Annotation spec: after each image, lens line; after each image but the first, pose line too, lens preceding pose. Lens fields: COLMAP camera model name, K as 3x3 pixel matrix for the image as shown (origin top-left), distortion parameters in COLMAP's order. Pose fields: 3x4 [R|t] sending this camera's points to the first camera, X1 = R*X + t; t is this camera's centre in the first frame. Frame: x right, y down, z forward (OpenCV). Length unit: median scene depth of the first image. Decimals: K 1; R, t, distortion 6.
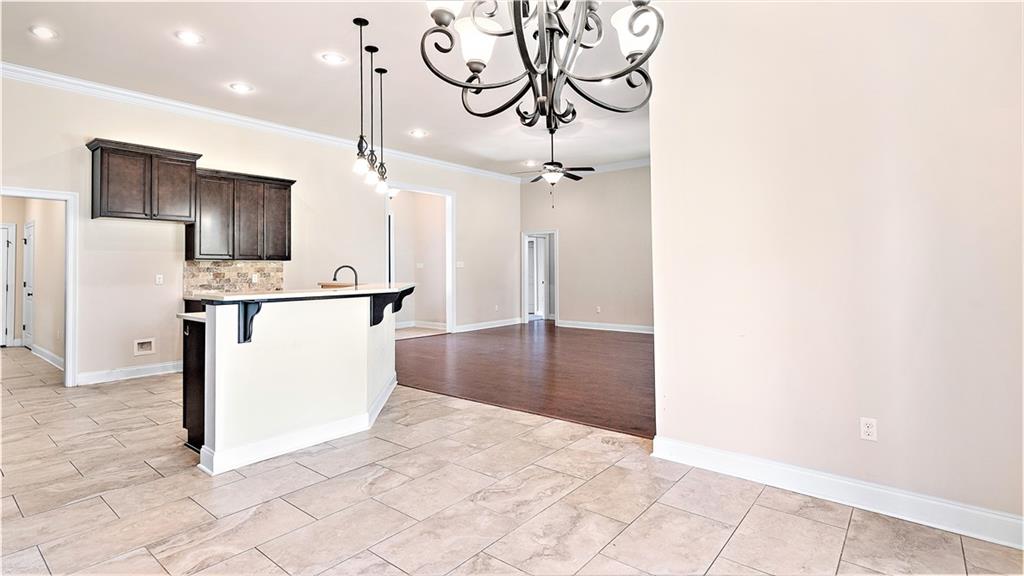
lens RADIAL K [[490.0, 0, 514.3], [0, 490.0, 256.4], [0, 0, 1]] dist [0.001640, -0.000830]
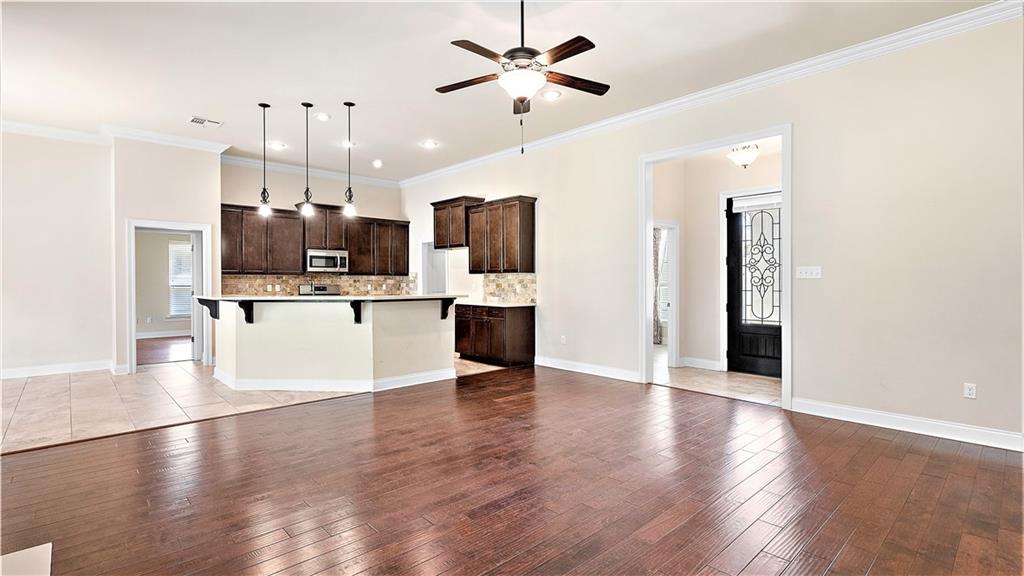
lens RADIAL K [[490.0, 0, 504.4], [0, 490.0, 282.0], [0, 0, 1]] dist [0.001640, -0.000830]
pose [[-0.155979, 0.012884, -0.987676, 0.631071], [0.030983, 0.999487, 0.008146, 0.020349], [0.987274, -0.029331, -0.156299, 1.221517]]
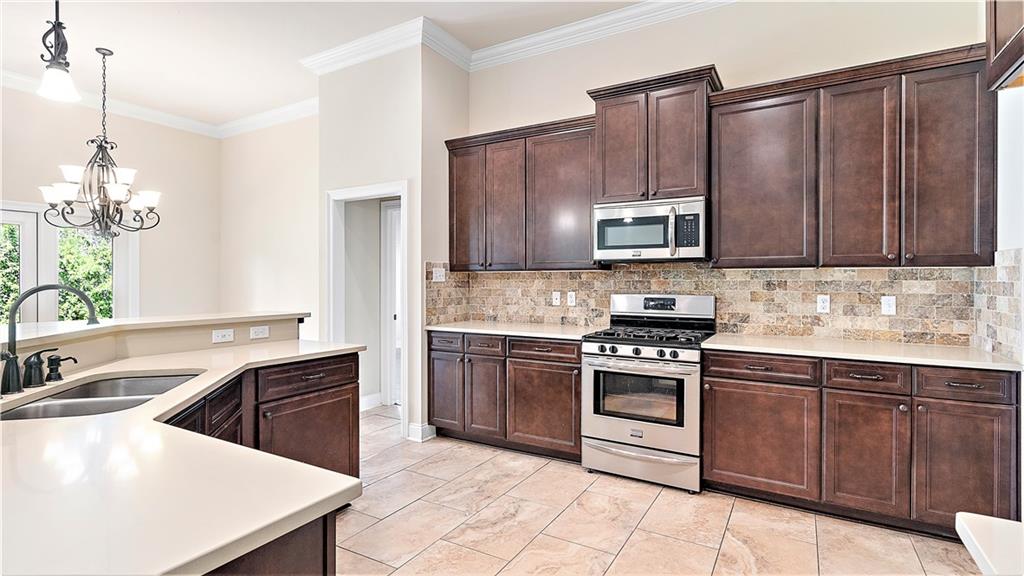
lens RADIAL K [[490.0, 0, 509.0], [0, 490.0, 289.4], [0, 0, 1]] dist [0.001640, -0.000830]
pose [[-0.990369, 0.013102, -0.137834, -0.446744], [0.014513, 0.999852, -0.009237, 0.020961], [0.137692, -0.011148, -0.990412, 1.003638]]
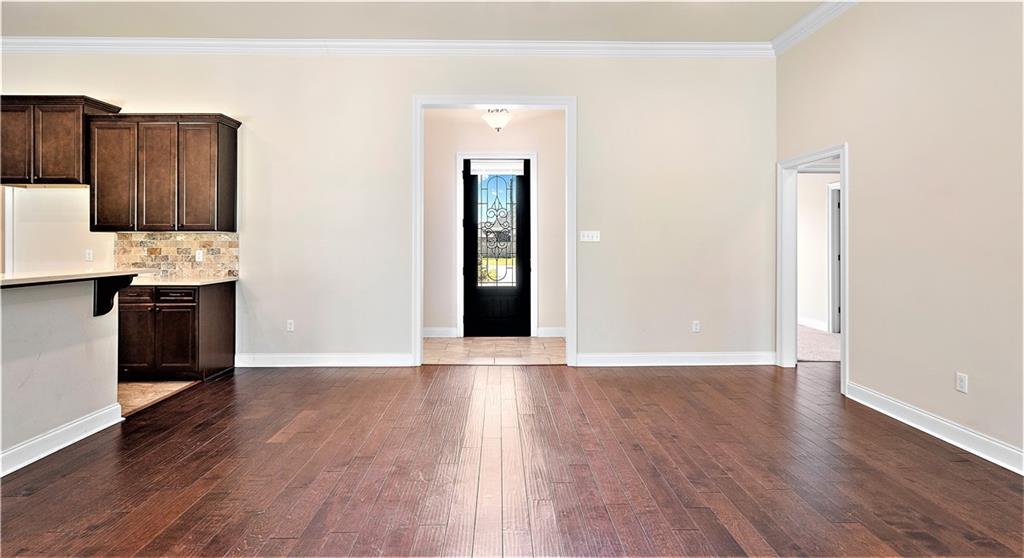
lens RADIAL K [[488.5, 0, 516.9], [0, 488.5, 235.6], [0, 0, 1]] dist [-0.002712, 0.000389]
pose [[0.647190, -0.000708, -0.762329, 0.363080], [0.015578, 0.999803, 0.012296, 0.013582], [0.762170, -0.019834, 0.647073, 0.947765]]
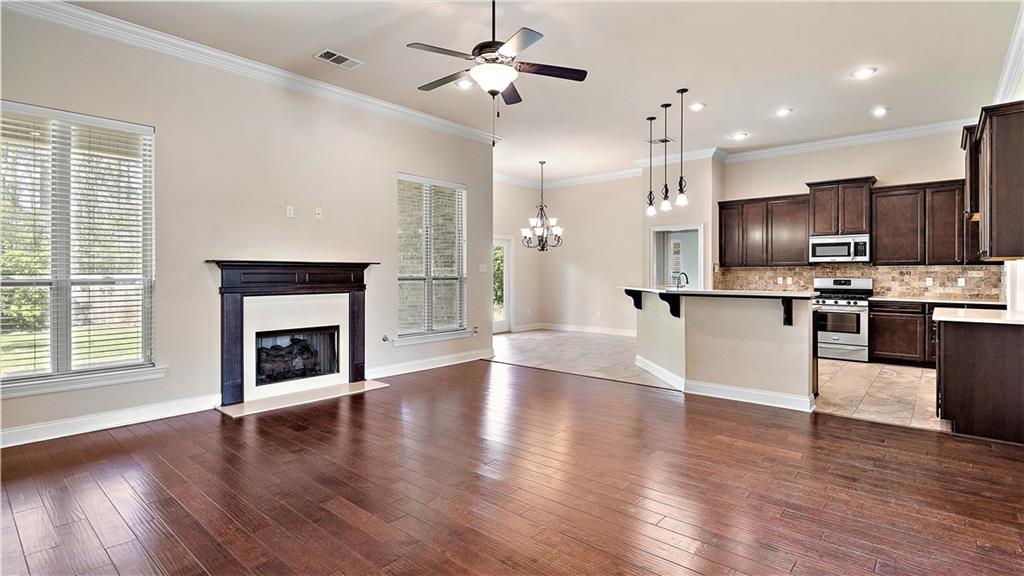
lens RADIAL K [[490.0, 0, 509.6], [0, 490.0, 279.0], [0, 0, 1]] dist [0.001640, -0.000830]
pose [[-0.998804, 0.011102, 0.047619, 0.046833], [0.010285, 0.999796, -0.017367, 0.038608], [-0.047802, -0.016856, -0.998715, 1.684823]]
